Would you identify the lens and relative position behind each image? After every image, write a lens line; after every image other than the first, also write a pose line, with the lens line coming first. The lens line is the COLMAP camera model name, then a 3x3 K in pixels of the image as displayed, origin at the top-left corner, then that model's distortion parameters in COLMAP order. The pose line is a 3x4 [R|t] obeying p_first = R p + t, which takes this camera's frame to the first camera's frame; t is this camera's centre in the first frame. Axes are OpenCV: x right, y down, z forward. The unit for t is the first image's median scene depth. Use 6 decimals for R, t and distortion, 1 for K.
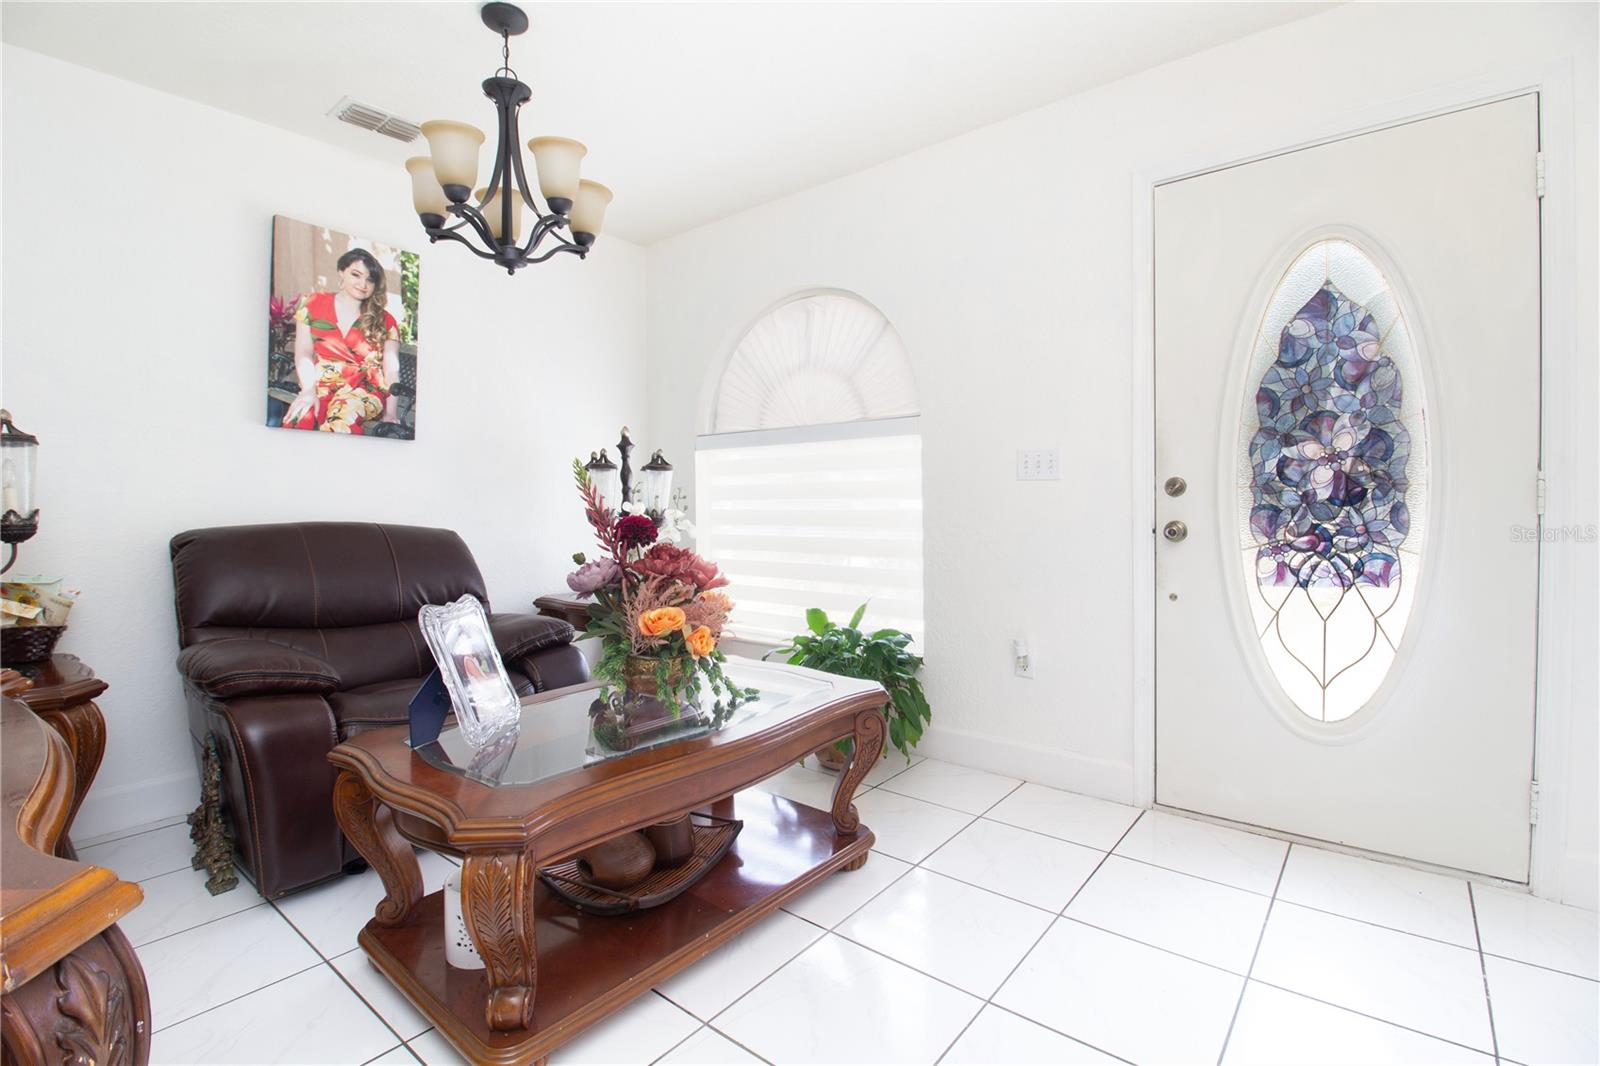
lens RADIAL K [[734.5, 0, 793.3], [0, 734.5, 518.0], [0, 0, 1]] dist [0.000597, -0.015068]
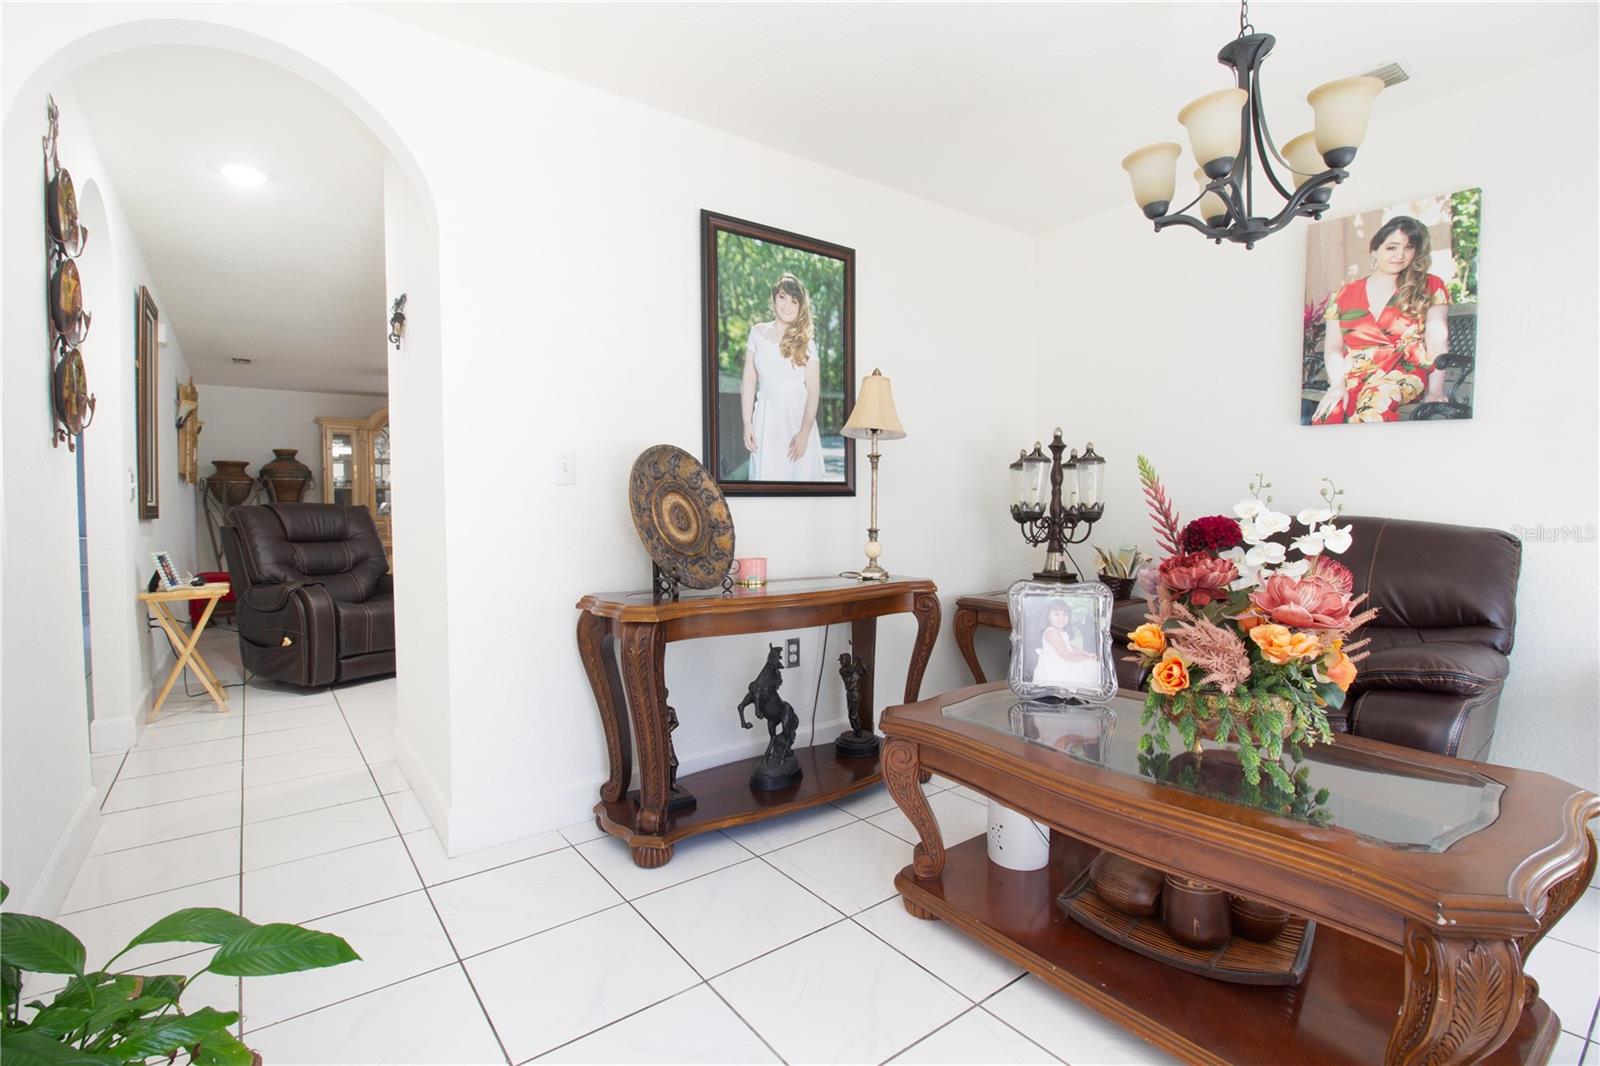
lens RADIAL K [[734.5, 0, 793.3], [0, 734.5, 518.0], [0, 0, 1]] dist [0.000597, -0.015068]
pose [[-0.237526, 0.026744, -0.971013, 0.475857], [-0.009221, 0.999514, 0.029785, -0.013498], [0.971337, 0.016028, -0.237164, 0.491599]]
